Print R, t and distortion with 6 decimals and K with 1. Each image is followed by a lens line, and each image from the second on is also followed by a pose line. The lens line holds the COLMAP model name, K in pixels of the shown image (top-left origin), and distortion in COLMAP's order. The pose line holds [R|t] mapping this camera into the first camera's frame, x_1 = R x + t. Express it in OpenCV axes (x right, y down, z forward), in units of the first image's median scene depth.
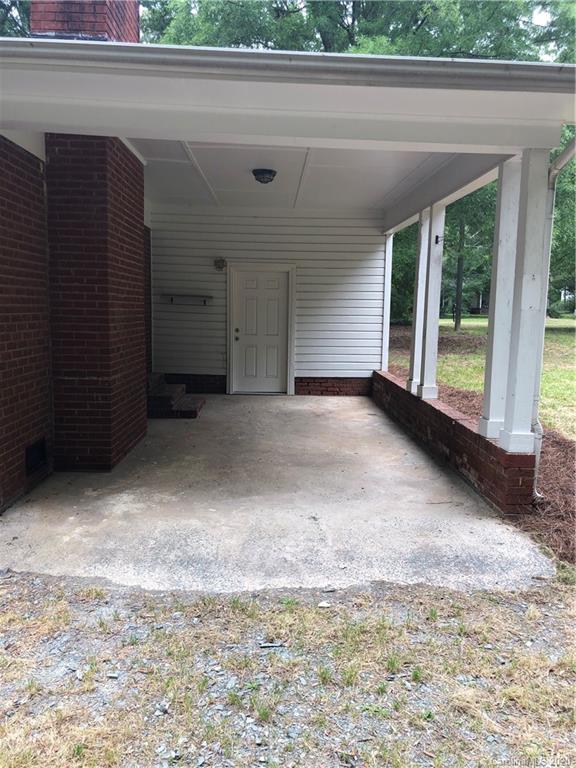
lens RADIAL K [[620.7, 0, 287.3], [0, 620.7, 386.5], [0, 0, 1]] dist [0.125944, -0.180760]
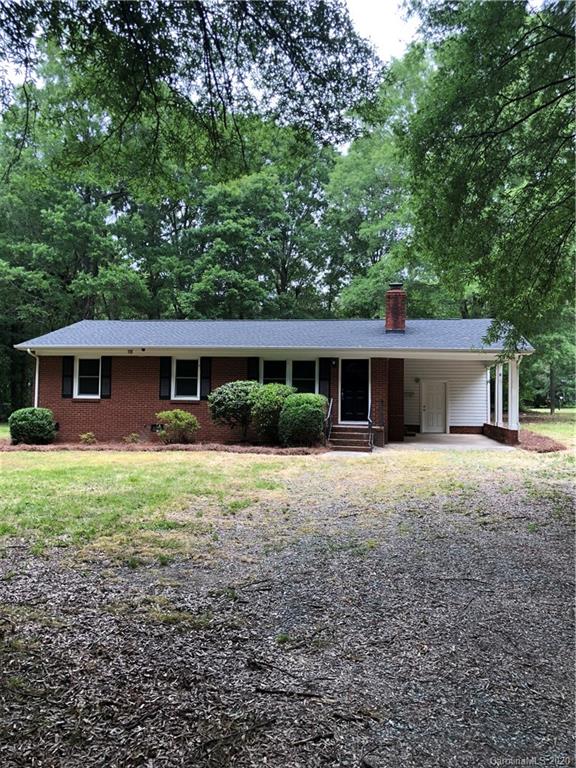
lens RADIAL K [[636.5, 0, 288.1], [0, 636.5, 370.9], [0, 0, 1]] dist [0.132631, -0.157918]
pose [[0.981781, -0.015634, -0.189374, -0.128481], [-0.017837, 0.984626, -0.173761, 0.220307], [0.189180, 0.173973, 0.966408, -1.570348]]
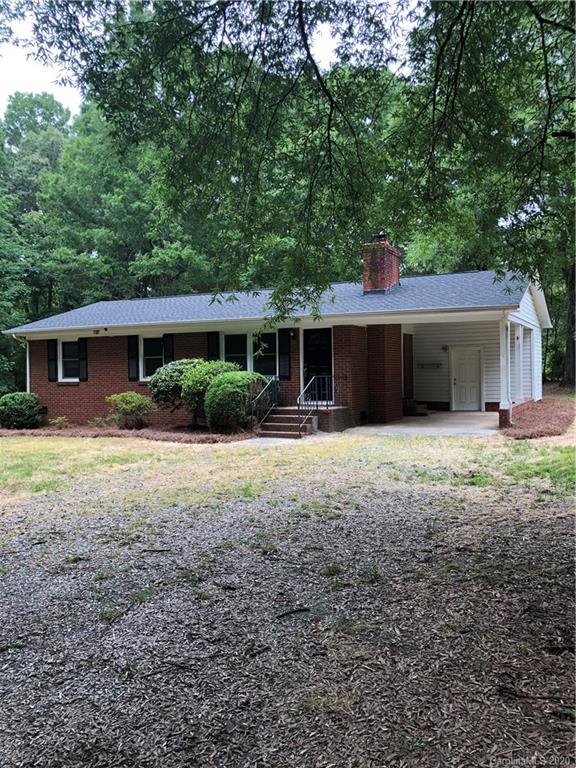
lens RADIAL K [[636.5, 0, 288.1], [0, 636.5, 370.9], [0, 0, 1]] dist [0.132631, -0.157918]
pose [[0.879612, -0.036969, -0.474253, 0.441030], [-0.025525, 0.991871, -0.124661, 0.158539], [0.475007, 0.121759, 0.871518, -1.104284]]
